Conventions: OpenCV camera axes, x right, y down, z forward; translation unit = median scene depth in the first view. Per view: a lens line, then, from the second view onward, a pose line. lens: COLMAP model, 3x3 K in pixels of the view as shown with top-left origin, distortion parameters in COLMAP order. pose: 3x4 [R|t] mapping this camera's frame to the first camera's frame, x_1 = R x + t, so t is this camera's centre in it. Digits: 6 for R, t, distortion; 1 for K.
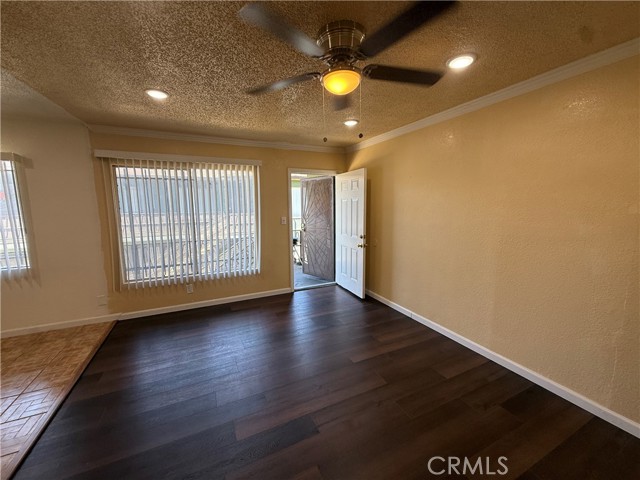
lens RADIAL K [[254.4, 0, 320.6], [0, 254.4, 239.1], [0, 0, 1]] dist [0.000807, -0.000005]
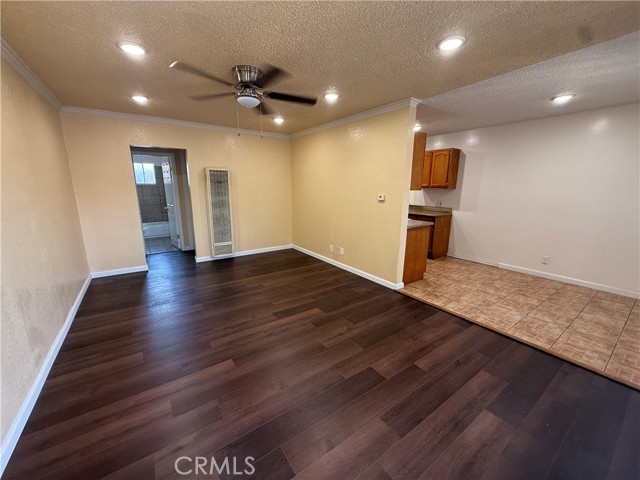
lens RADIAL K [[254.4, 0, 320.6], [0, 254.4, 239.1], [0, 0, 1]] dist [0.000807, -0.000005]
pose [[-0.984740, 0.032080, -0.171047, -0.022235], [-0.026035, 0.944646, 0.327056, -0.145150], [0.172071, 0.326519, -0.929396, 1.266620]]
